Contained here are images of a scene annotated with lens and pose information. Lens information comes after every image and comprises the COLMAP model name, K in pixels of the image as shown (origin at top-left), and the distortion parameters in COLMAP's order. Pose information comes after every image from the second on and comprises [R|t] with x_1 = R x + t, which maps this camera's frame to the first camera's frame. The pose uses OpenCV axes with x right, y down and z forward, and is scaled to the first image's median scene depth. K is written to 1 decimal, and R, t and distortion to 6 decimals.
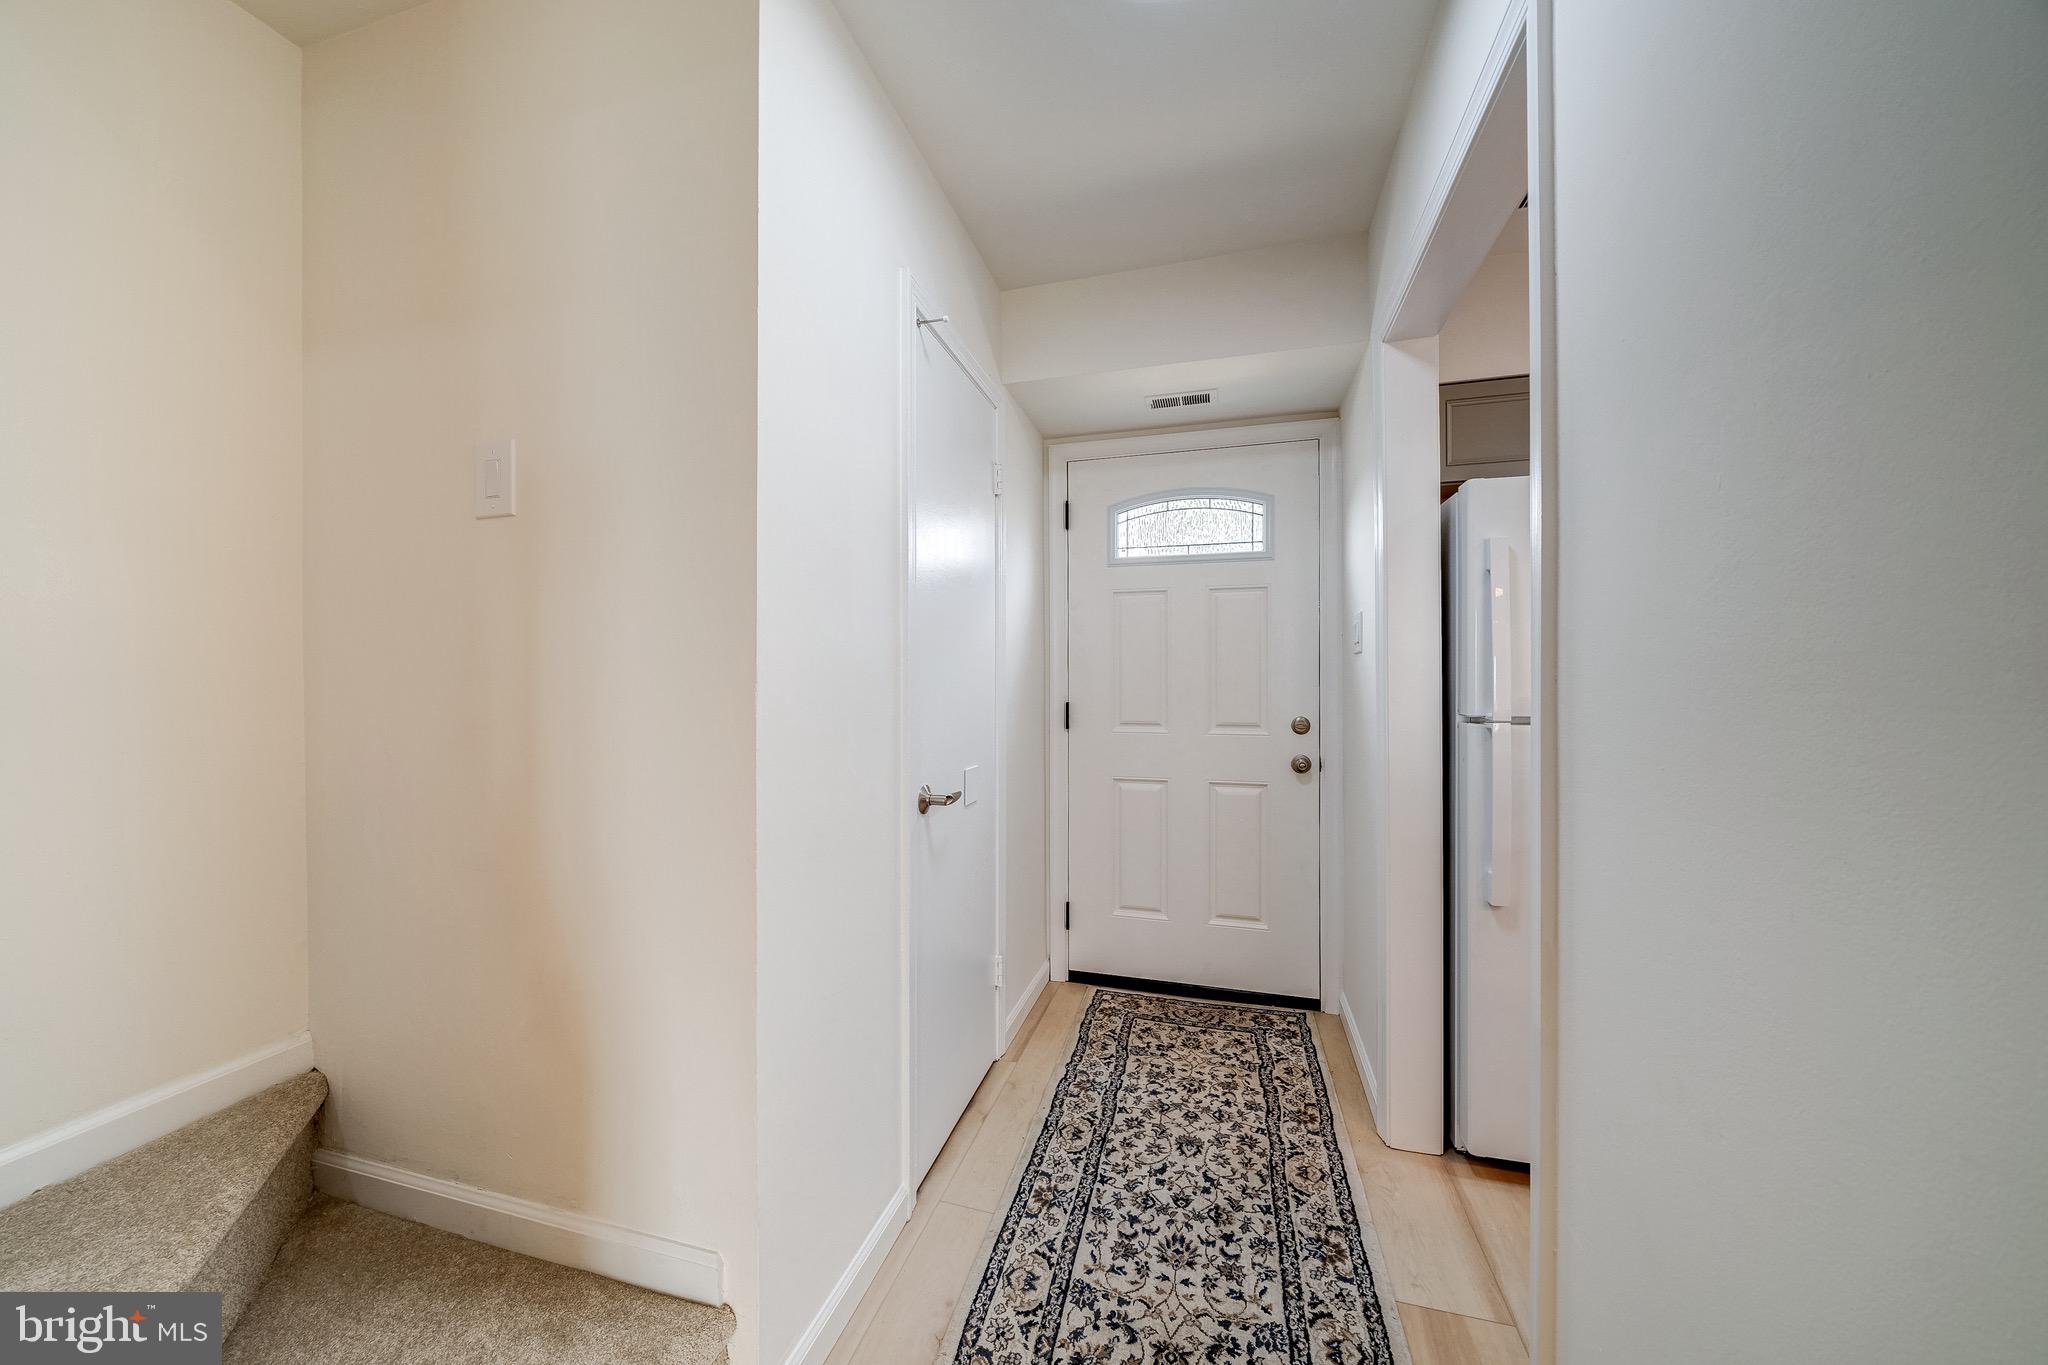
lens RADIAL K [[721.8, 0, 1027.1], [0, 721.8, 684.3], [0, 0, 1]] dist [-0.011211, 0.001463]
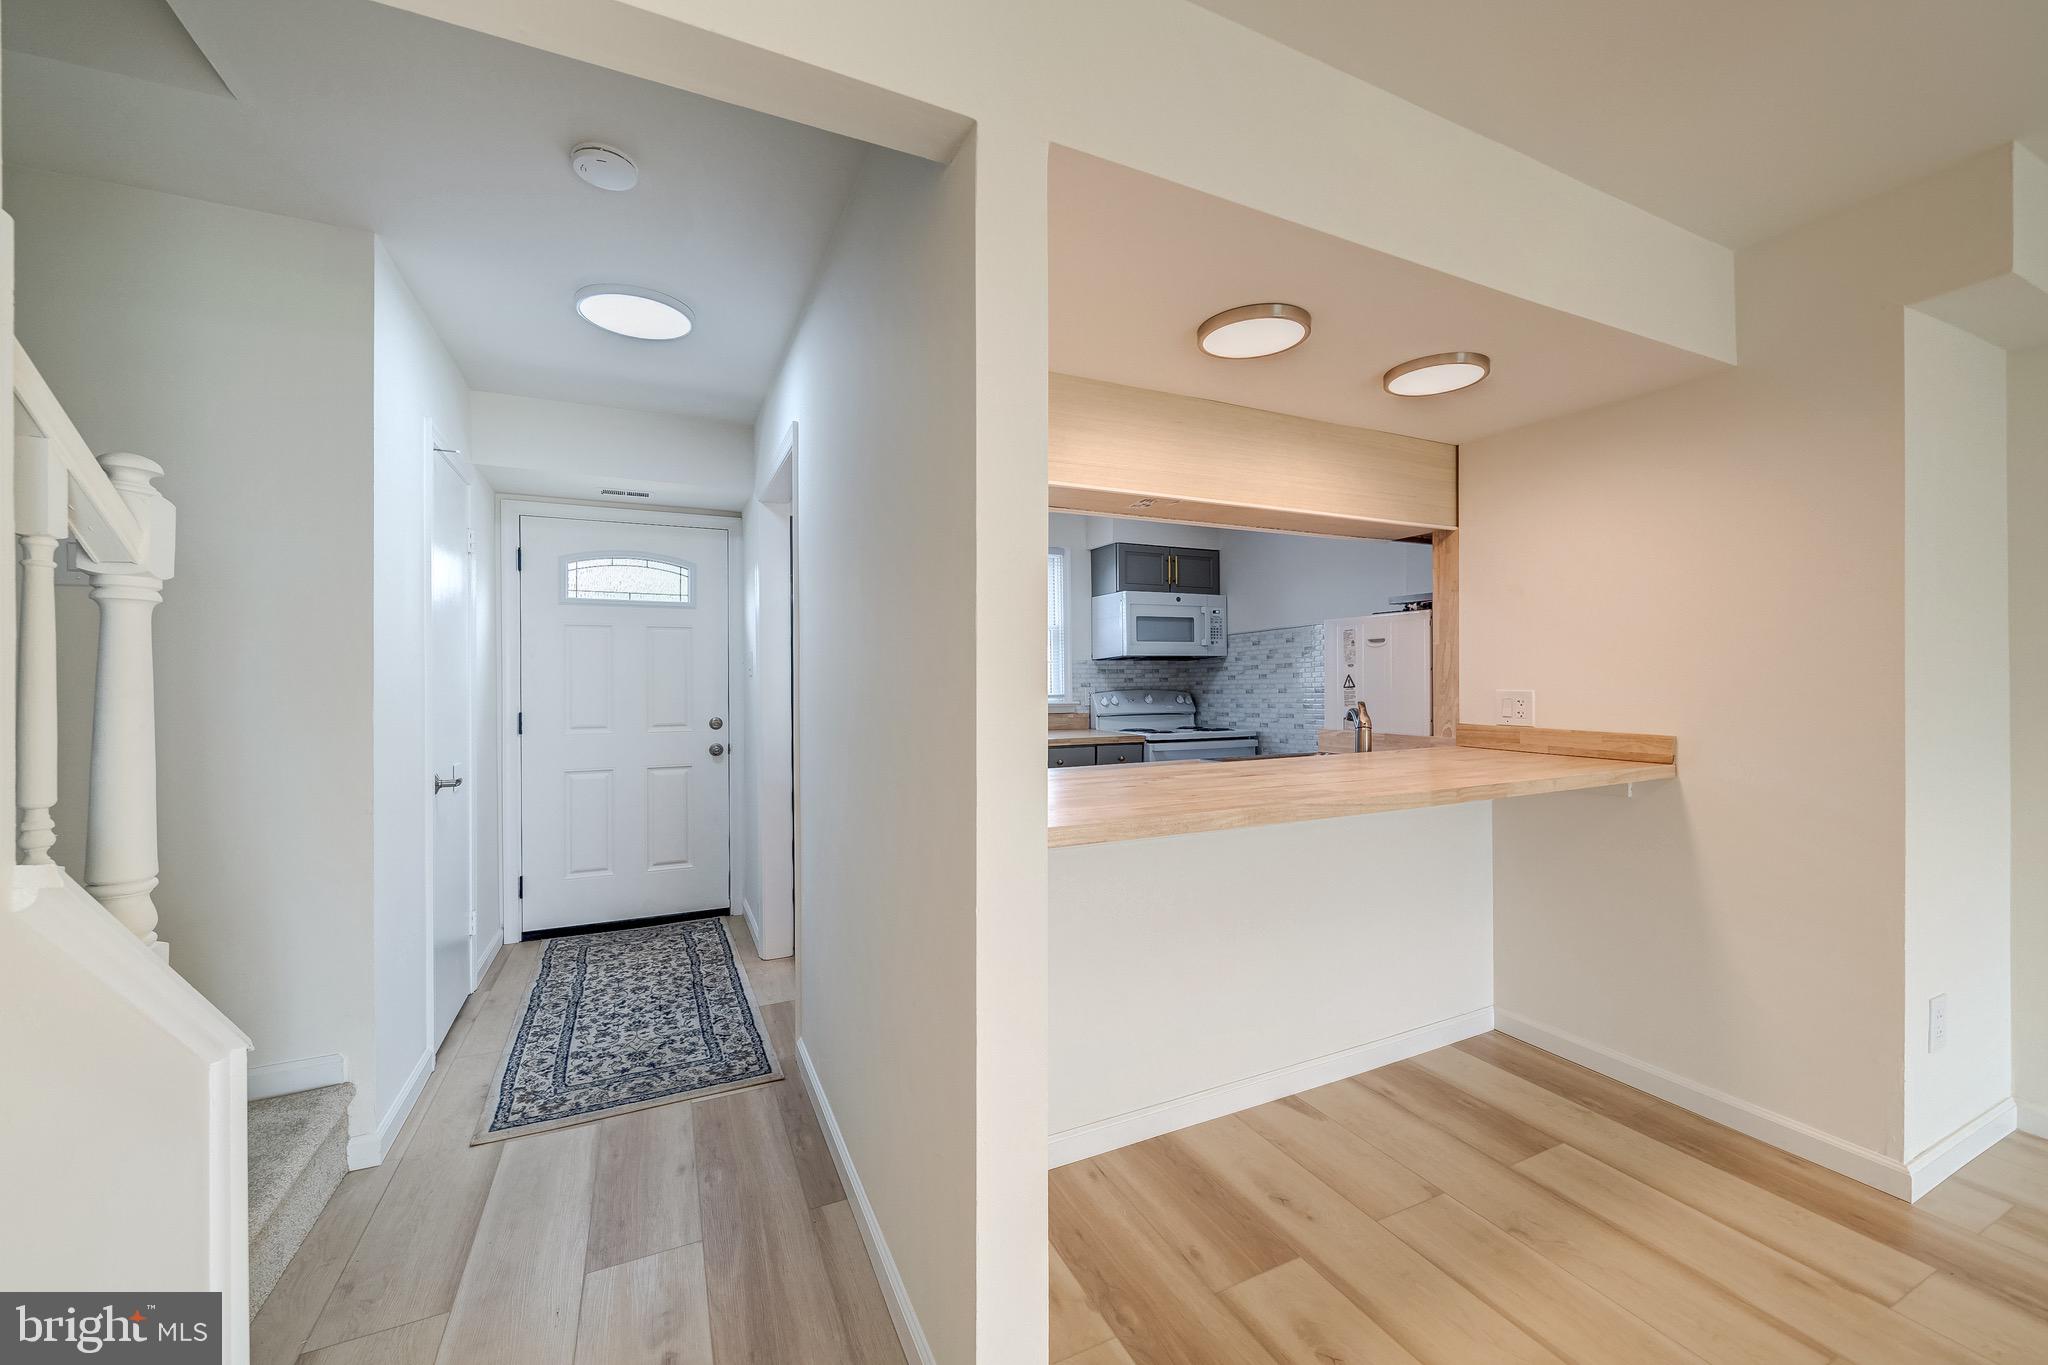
lens RADIAL K [[781.7, 0, 1047.5], [0, 781.7, 673.6], [0, 0, 1]] dist [-0.005597, 0.000559]
pose [[0.737116, 0.001965, 0.675763, -0.255895], [0.009008, 0.999878, -0.012734, -0.021001], [-0.675706, 0.015473, 0.737009, -0.821341]]
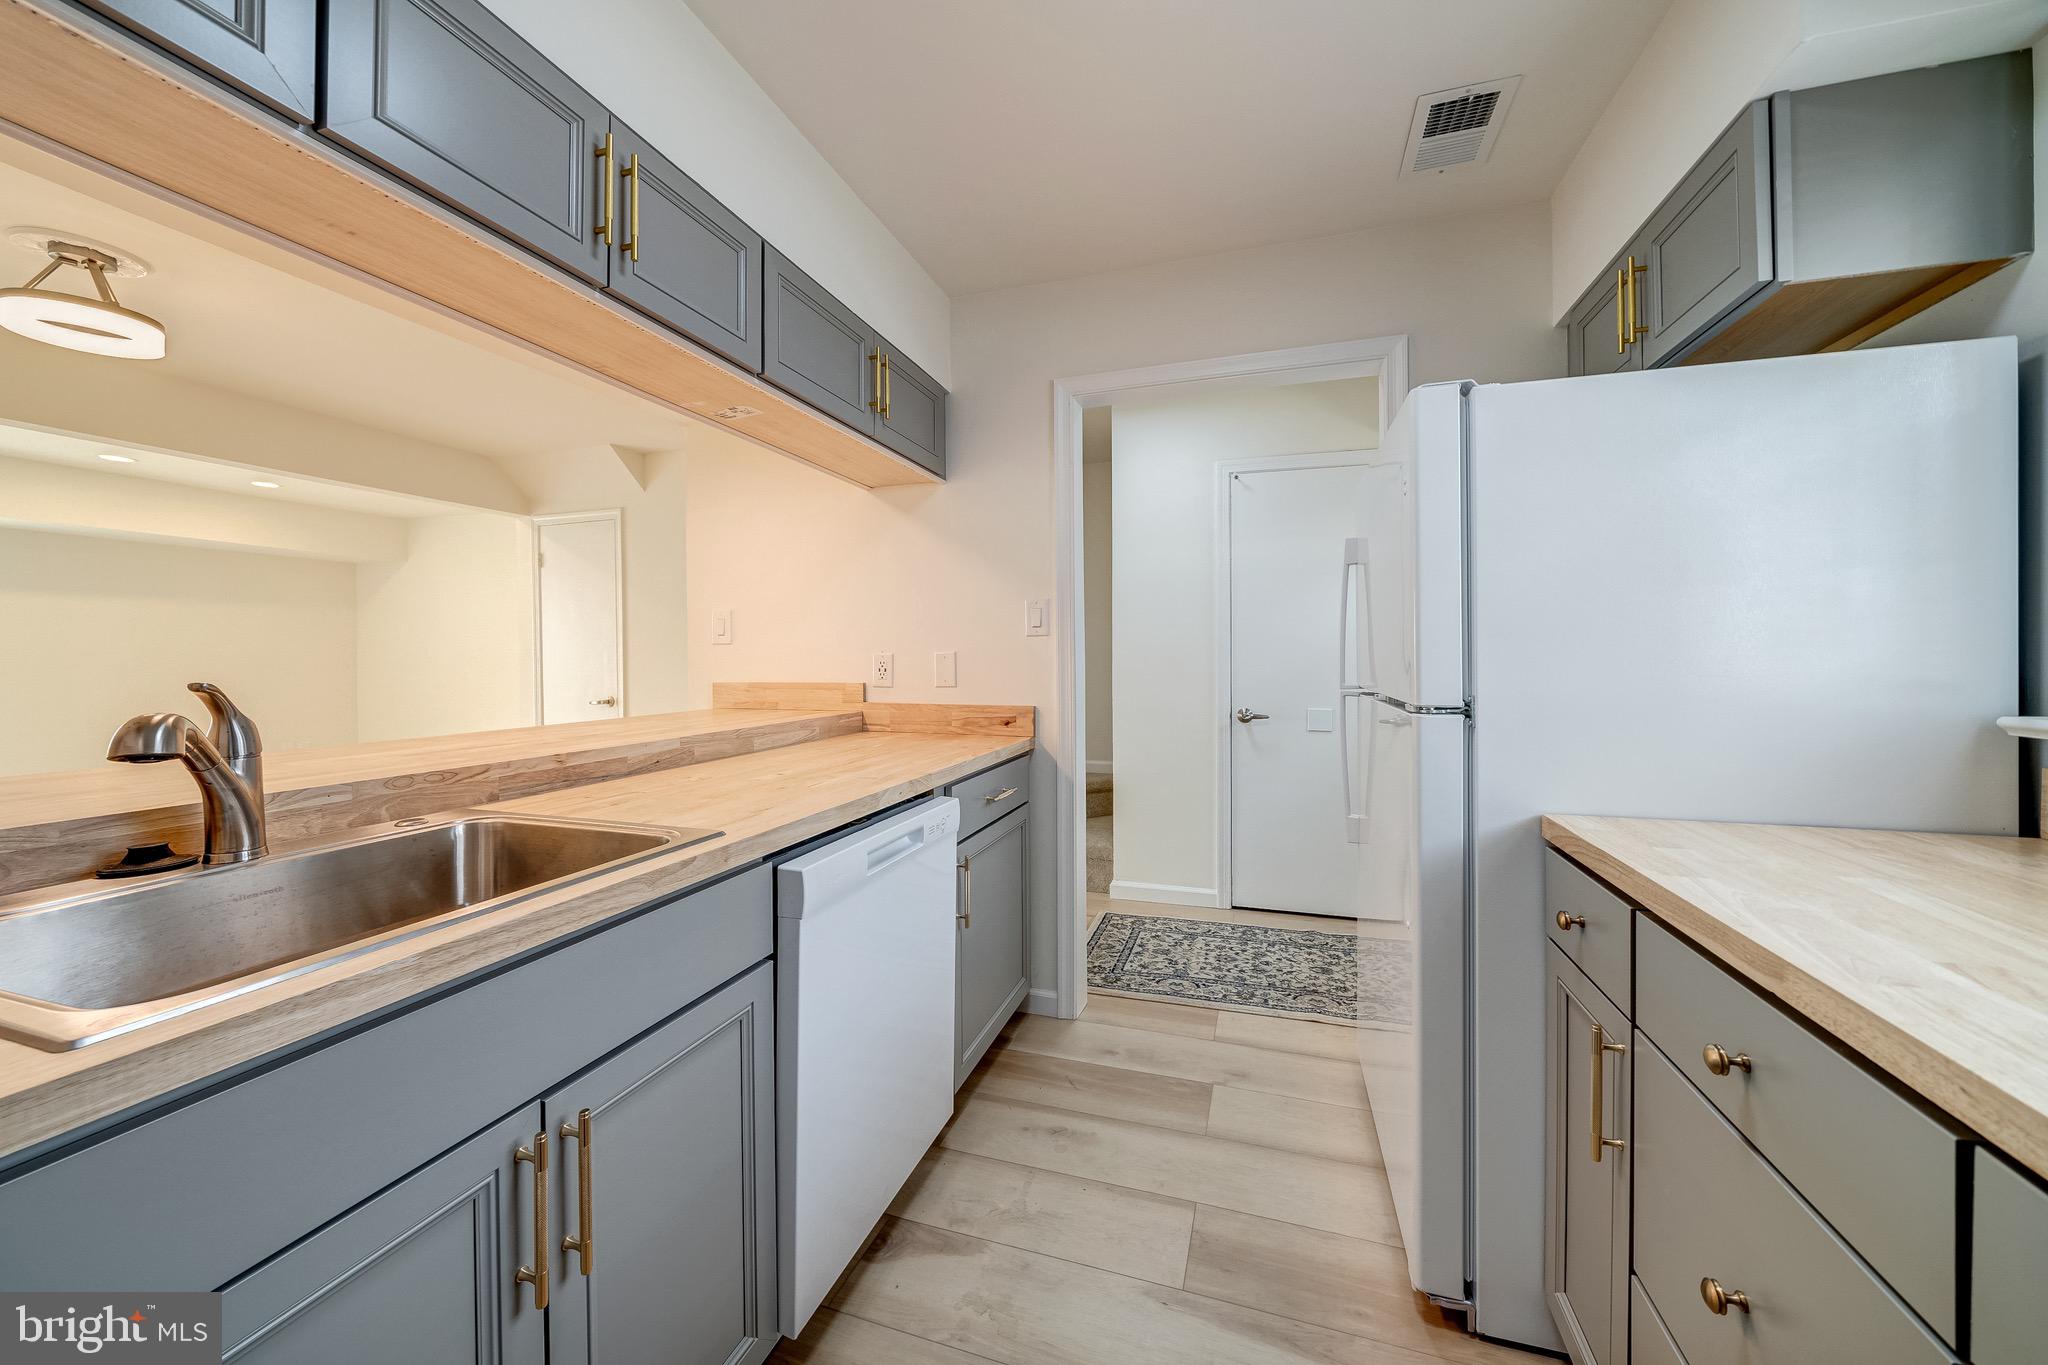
lens RADIAL K [[721.8, 0, 1050.5], [0, 721.8, 645.9], [0, 0, 1]] dist [-0.011211, 0.001463]
pose [[-0.028903, -0.017074, -0.999436, 1.639673], [-0.008826, 0.999819, -0.016825, -0.001132], [0.999543, 0.008335, -0.029048, 0.446111]]
